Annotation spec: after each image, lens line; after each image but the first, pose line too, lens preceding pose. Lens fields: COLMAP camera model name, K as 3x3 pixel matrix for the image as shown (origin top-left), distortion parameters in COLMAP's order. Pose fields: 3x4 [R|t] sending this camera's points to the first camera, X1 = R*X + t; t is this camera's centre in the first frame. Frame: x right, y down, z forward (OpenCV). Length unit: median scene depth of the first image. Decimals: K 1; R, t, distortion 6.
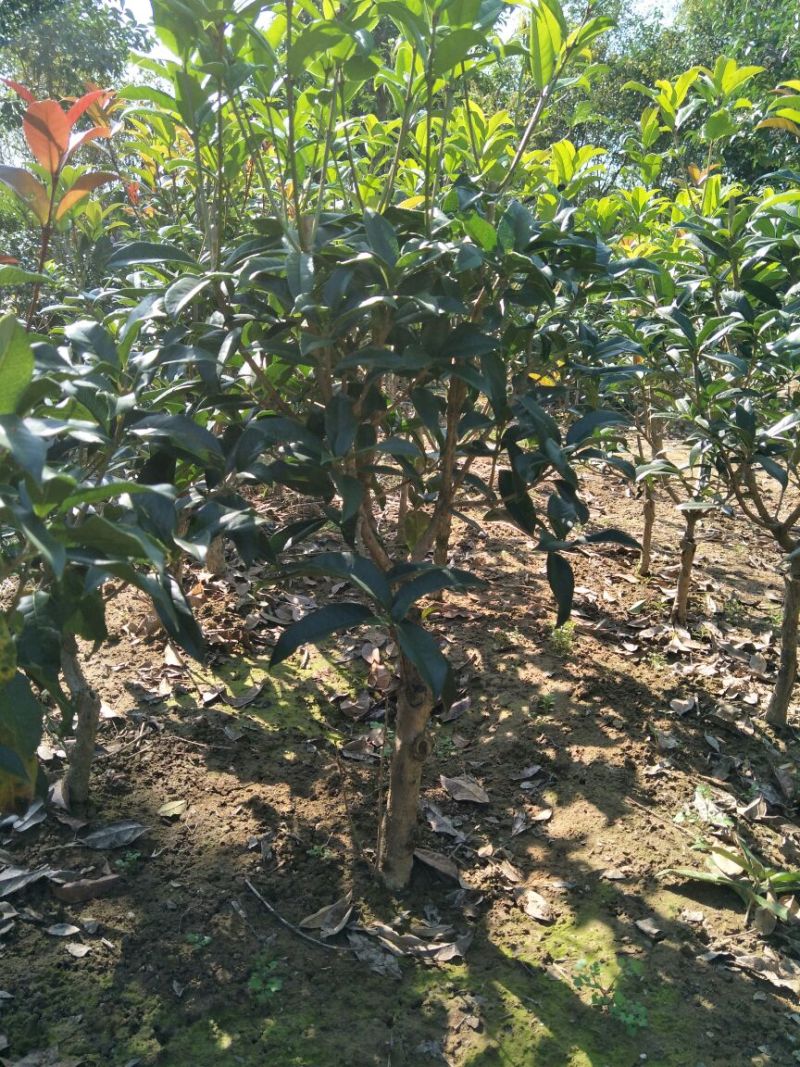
lens RADIAL K [[892.4, 0, 400.7], [0, 892.4, 531.7], [0, 0, 1]] dist [-0.014682, -0.019197]
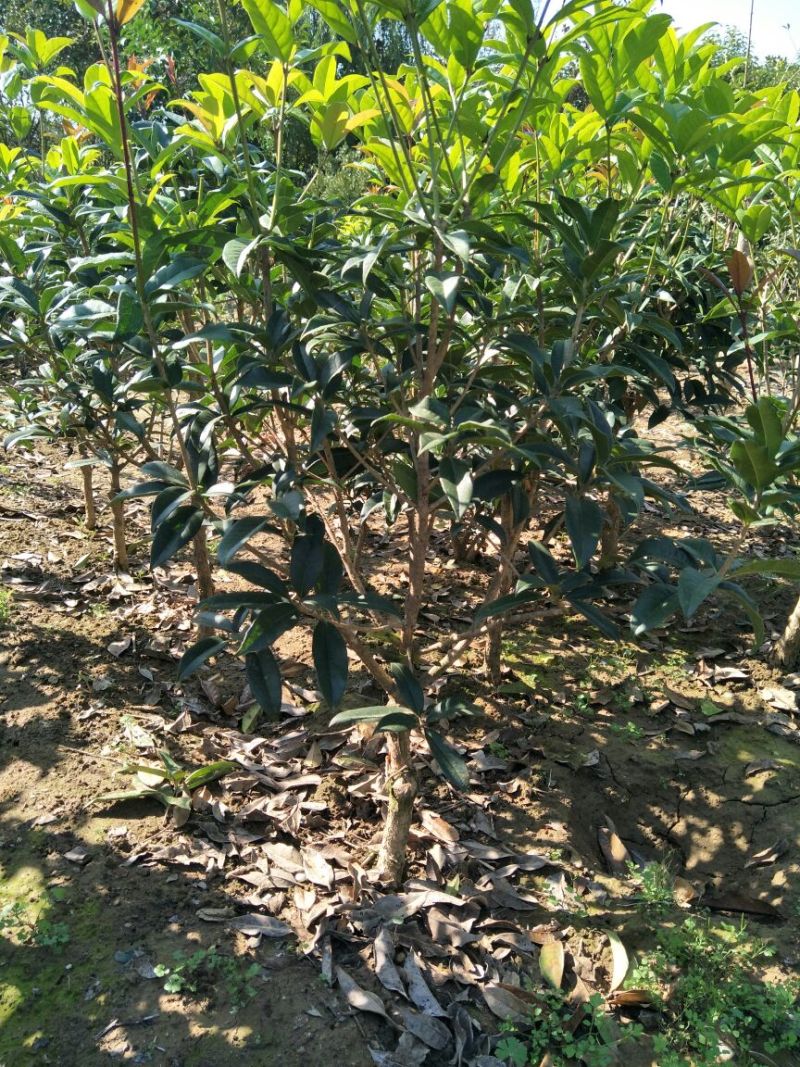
lens RADIAL K [[892.4, 0, 399.9], [0, 892.4, 535.2], [0, 0, 1]] dist [-0.014682, -0.019197]
pose [[0.846192, -0.182695, 0.500581, 0.101151], [0.149162, 0.983047, 0.106631, -0.001206], [-0.511576, -0.015563, 0.859097, -0.103746]]
